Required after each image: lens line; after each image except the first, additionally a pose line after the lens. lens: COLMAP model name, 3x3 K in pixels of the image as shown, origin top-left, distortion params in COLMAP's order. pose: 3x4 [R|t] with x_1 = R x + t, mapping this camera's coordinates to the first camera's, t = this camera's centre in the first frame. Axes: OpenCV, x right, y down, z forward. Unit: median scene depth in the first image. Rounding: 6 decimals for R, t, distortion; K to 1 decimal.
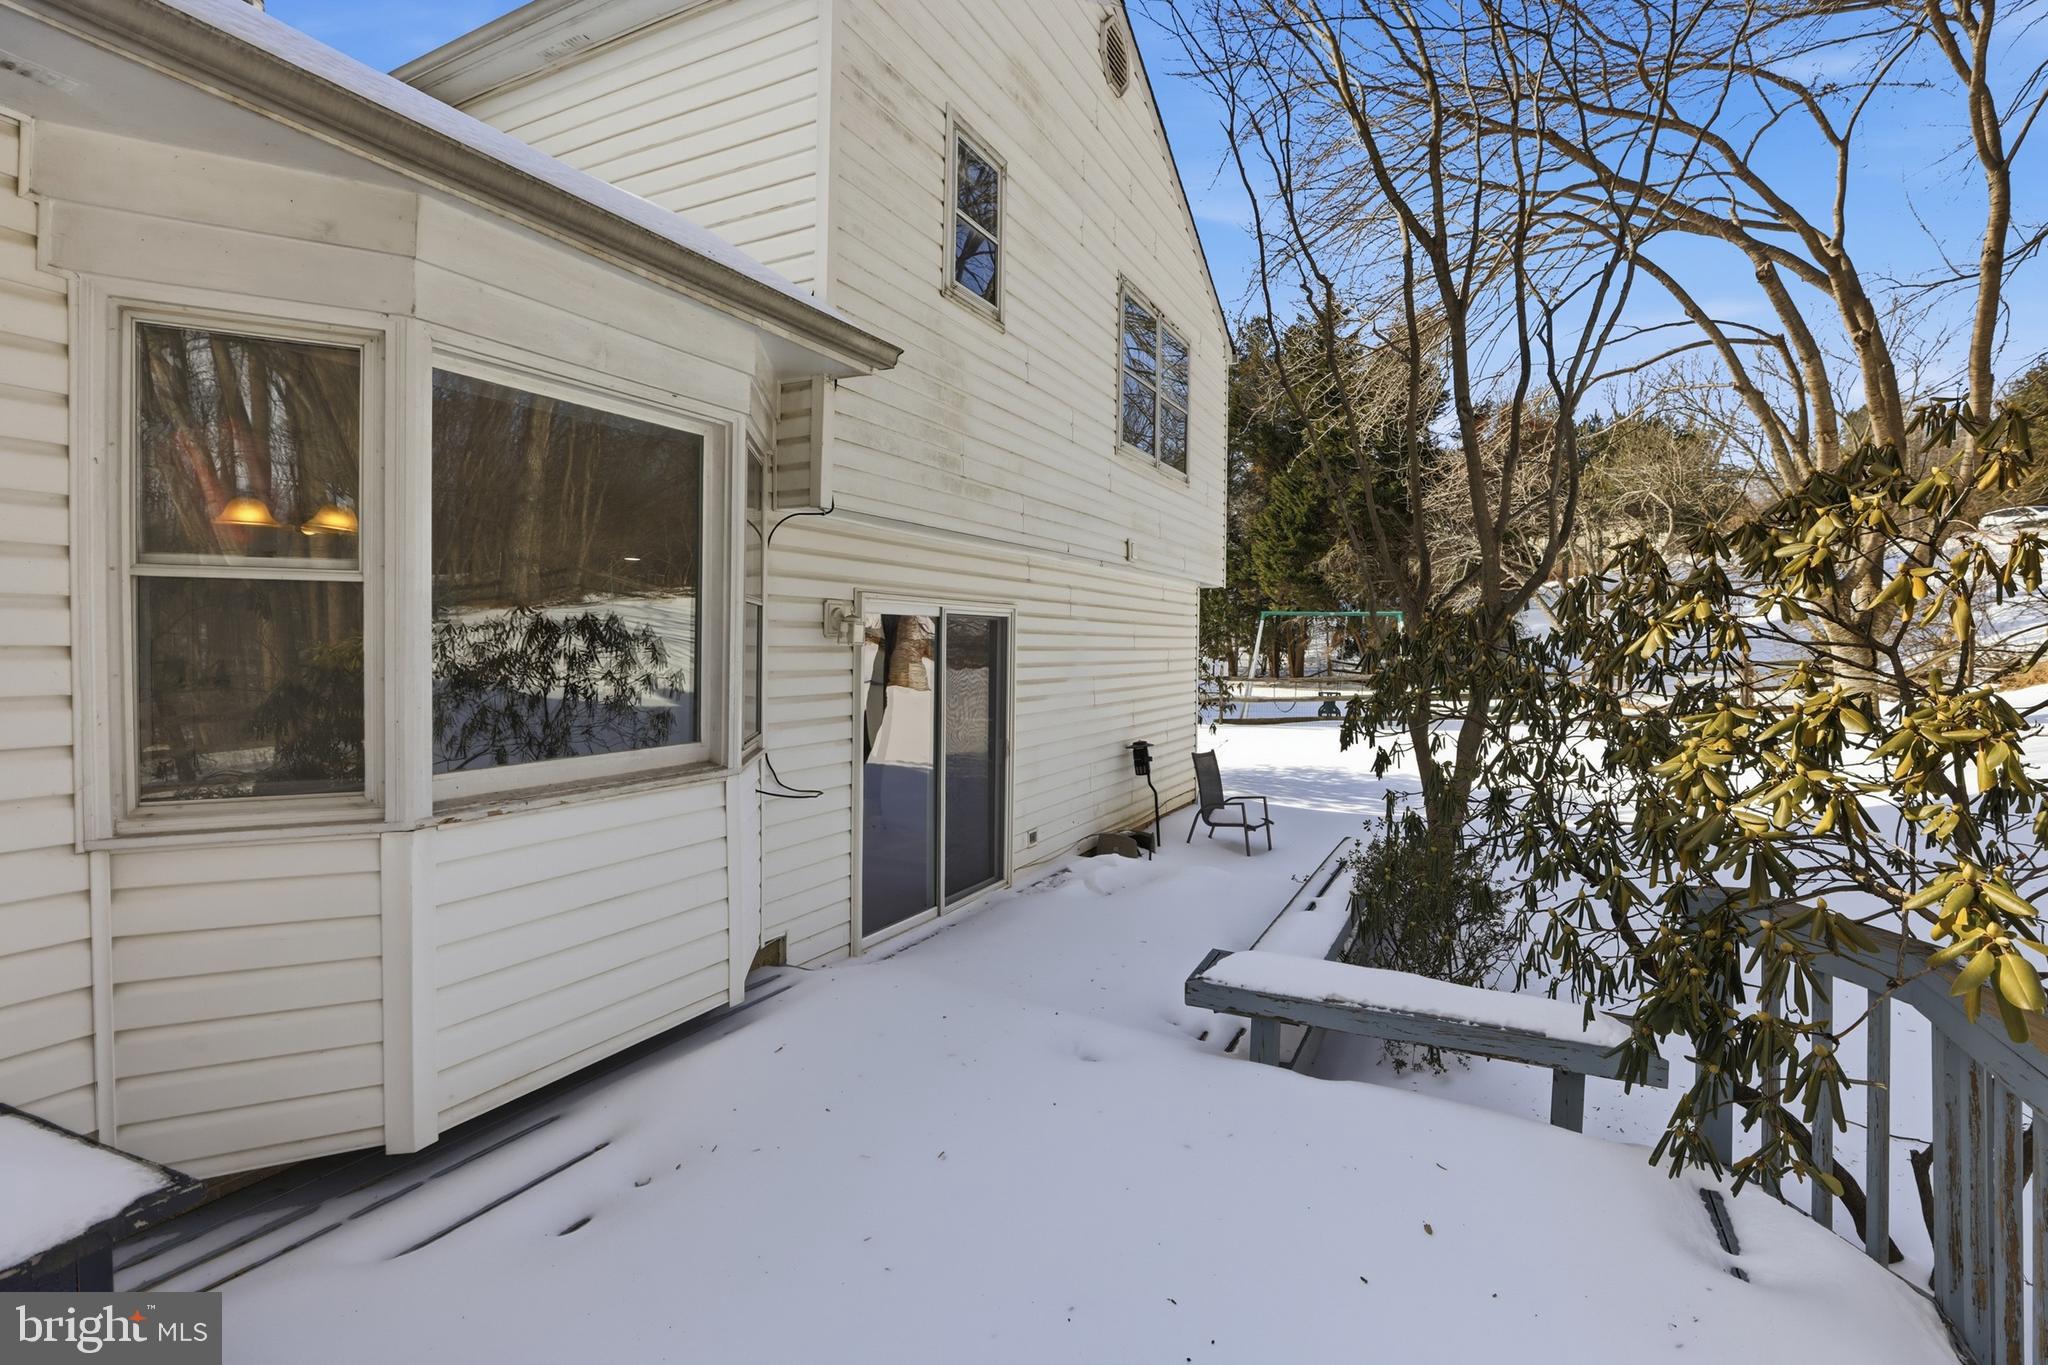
lens RADIAL K [[958.3, 0, 1023.7], [0, 958.3, 651.4], [0, 0, 1]] dist [-0.040498, 0.011763]
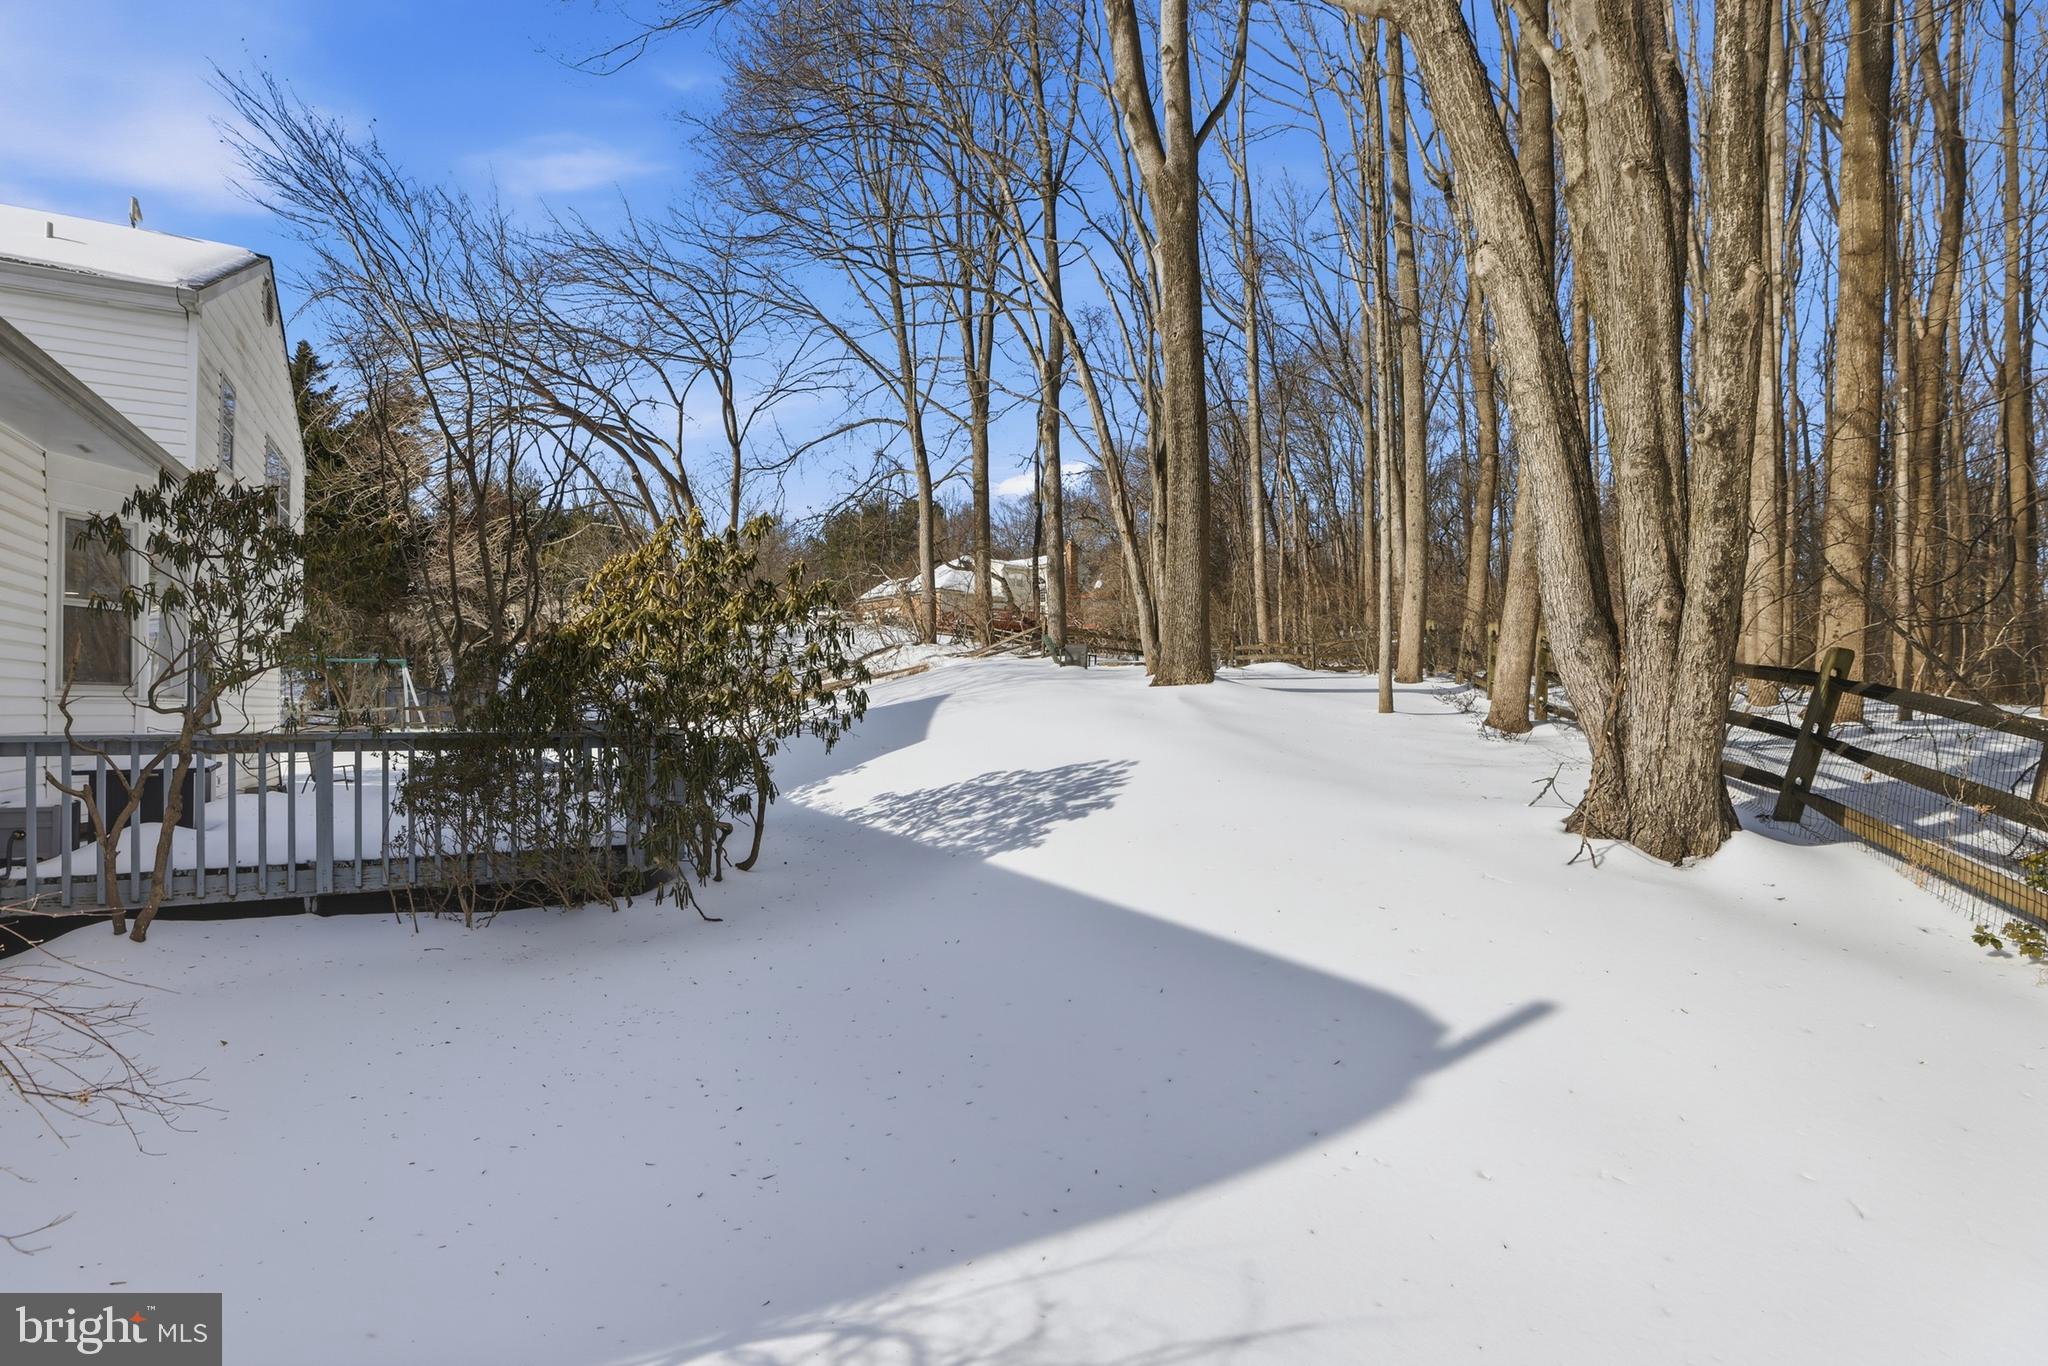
lens RADIAL K [[958.3, 0, 1023.7], [0, 958.3, 651.9], [0, 0, 1]] dist [-0.040498, 0.011763]
pose [[0.533864, 0.016183, 0.845416, -1.663272], [0.034543, 0.998565, -0.040928, 0.264083], [-0.844865, 0.051054, 0.532539, -2.795791]]
